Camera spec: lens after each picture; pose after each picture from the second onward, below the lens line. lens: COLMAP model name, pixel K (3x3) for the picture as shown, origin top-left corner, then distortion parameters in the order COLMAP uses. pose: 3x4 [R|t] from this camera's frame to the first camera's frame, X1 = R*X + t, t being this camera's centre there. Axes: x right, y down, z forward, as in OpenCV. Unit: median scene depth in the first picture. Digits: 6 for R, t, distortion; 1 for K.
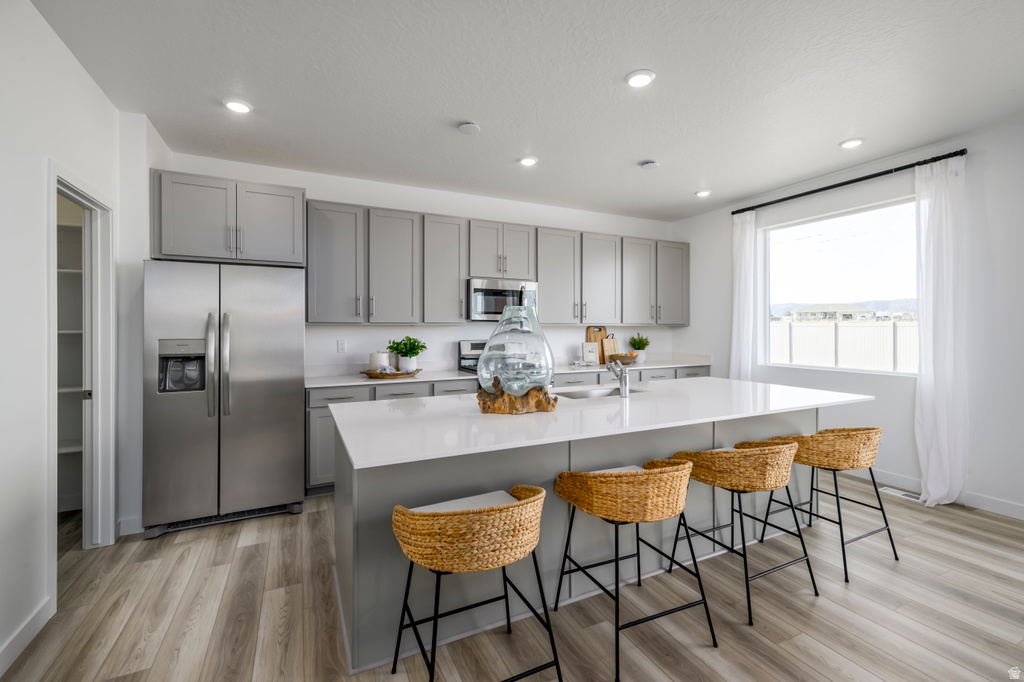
lens RADIAL K [[441.8, 0, 510.9], [0, 441.8, 322.3], [0, 0, 1]] dist [0.008105, 0.000256]
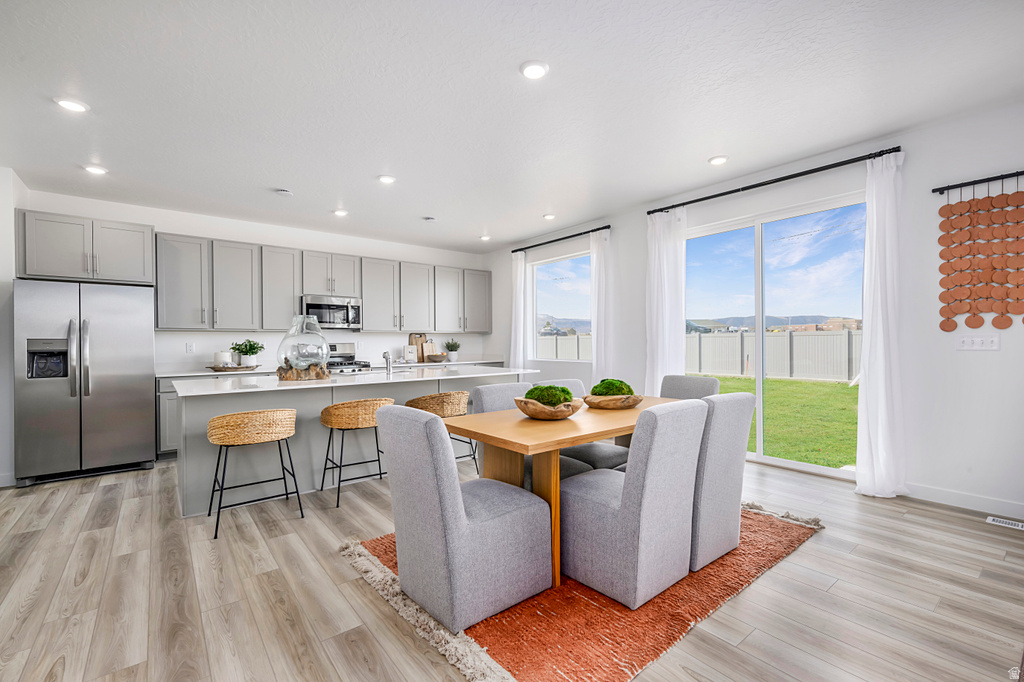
lens RADIAL K [[442.2, 0, 512.2], [0, 442.2, 339.2], [0, 0, 1]] dist [0.006571, -0.000536]
pose [[0.974115, -0.005519, 0.225985, 0.243521], [0.004204, 0.999971, 0.006302, 0.027499], [-0.226013, -0.005189, 0.974110, -0.472695]]
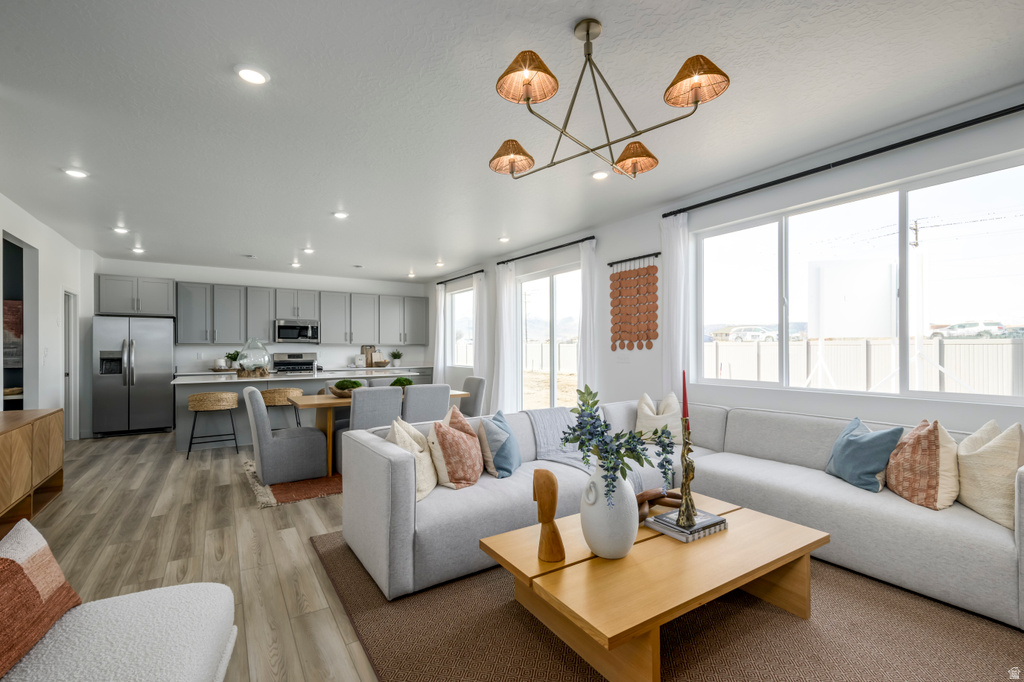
lens RADIAL K [[445.0, 0, 512.0], [0, 445.0, 341.0], [0, 0, 1]] dist [0.003062, -0.000219]
pose [[0.990796, 0.000348, 0.135366, 0.737828], [-0.000056, 0.999998, -0.002160, -0.006187], [-0.135366, 0.002133, 0.990793, -1.154312]]
